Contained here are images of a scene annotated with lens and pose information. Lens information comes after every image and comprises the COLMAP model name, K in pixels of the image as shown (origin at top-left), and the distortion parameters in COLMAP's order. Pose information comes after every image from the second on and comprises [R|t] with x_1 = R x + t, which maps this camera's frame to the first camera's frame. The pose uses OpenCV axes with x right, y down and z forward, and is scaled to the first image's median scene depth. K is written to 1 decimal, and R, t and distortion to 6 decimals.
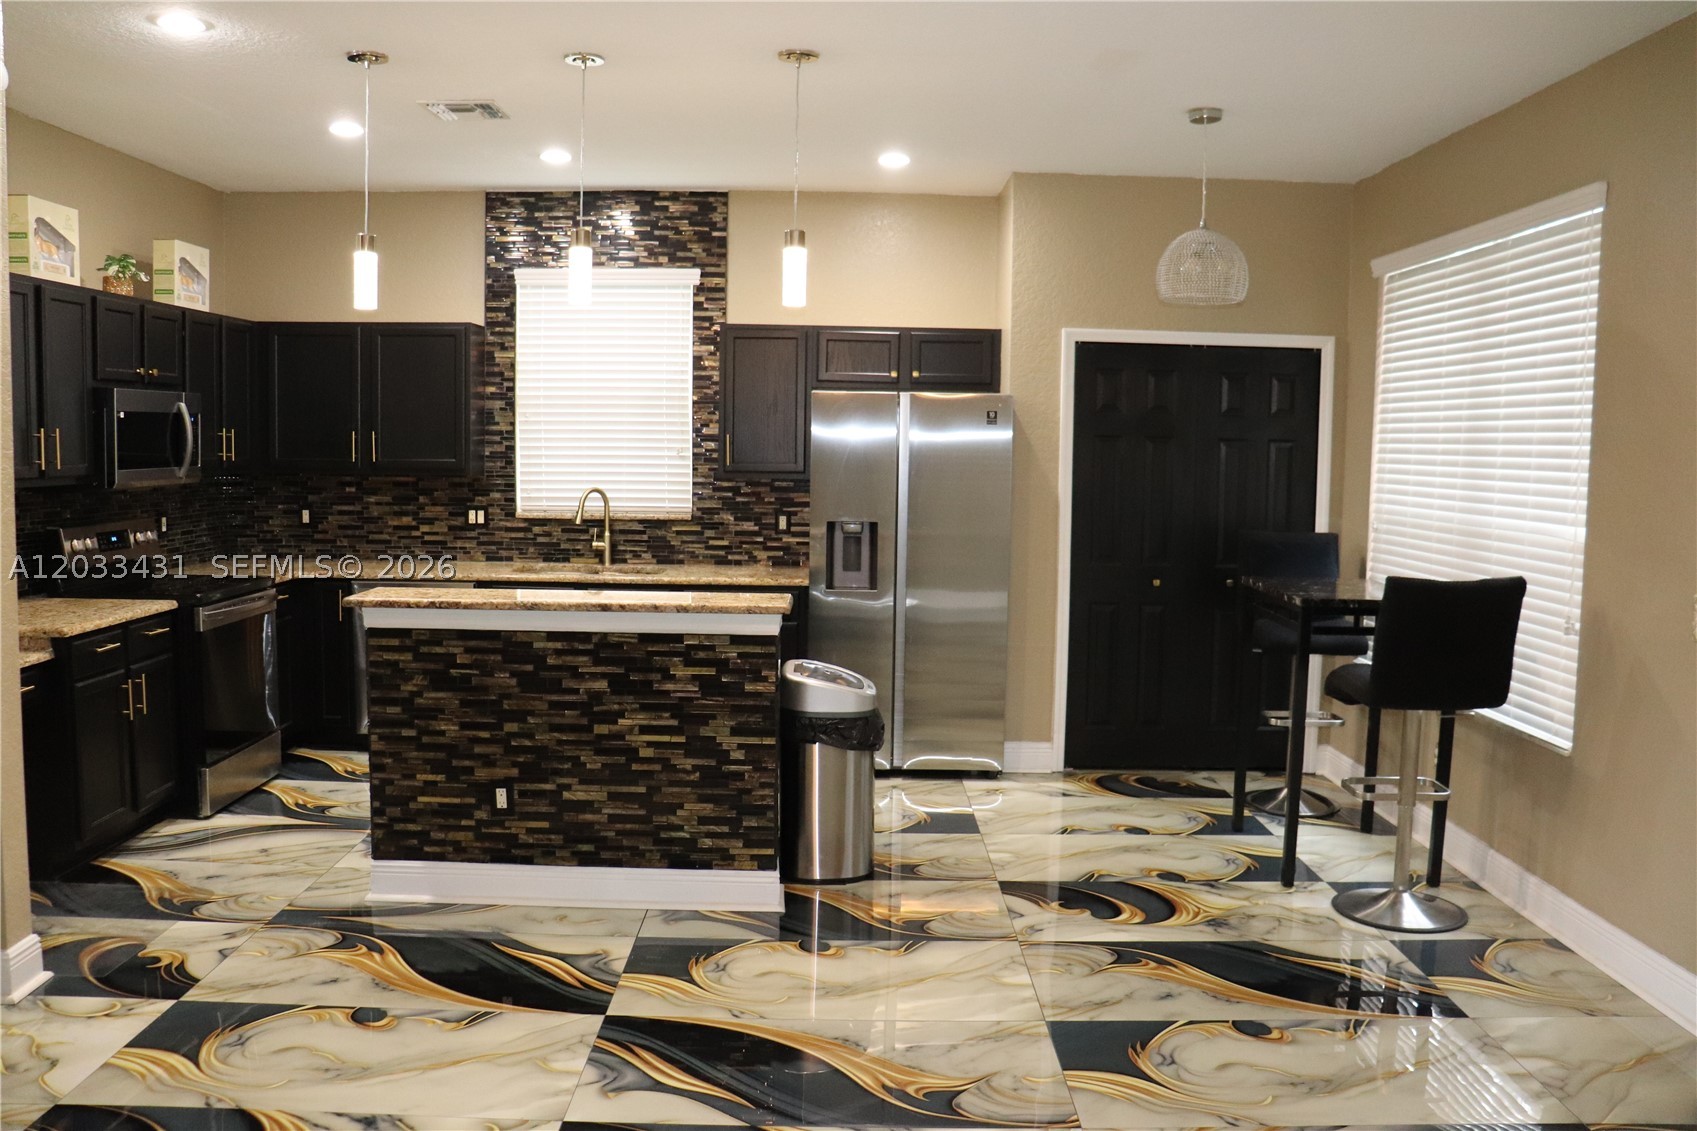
lens RADIAL K [[1384.1, 0, 848.5], [0, 1384.1, 565.5], [0, 0, 1]] dist [-0.177055, 0.151260]
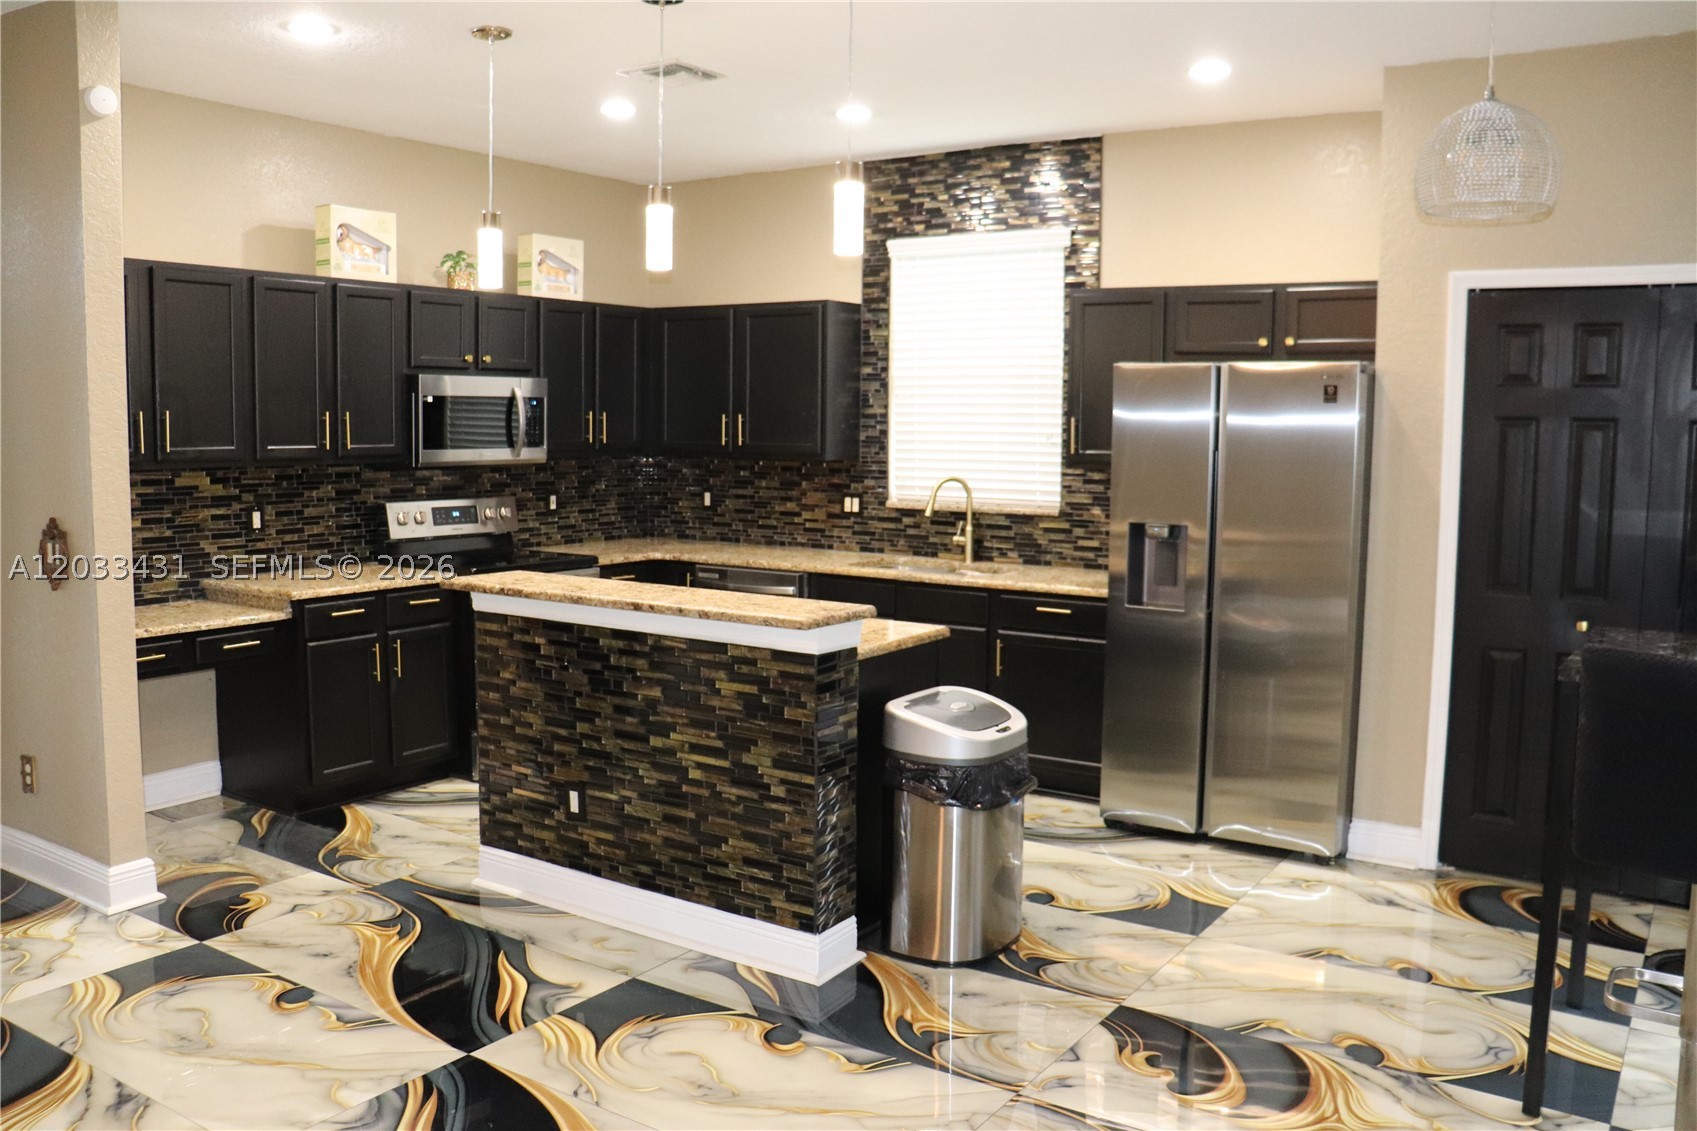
lens RADIAL K [[1384.1, 0, 848.5], [0, 1384.1, 565.5], [0, 0, 1]] dist [-0.177055, 0.151260]
pose [[0.829091, 0.051762, -0.556713, 0.381162], [-0.048977, 0.998601, 0.019907, -0.018080], [0.556965, 0.010761, 0.830466, 0.291844]]
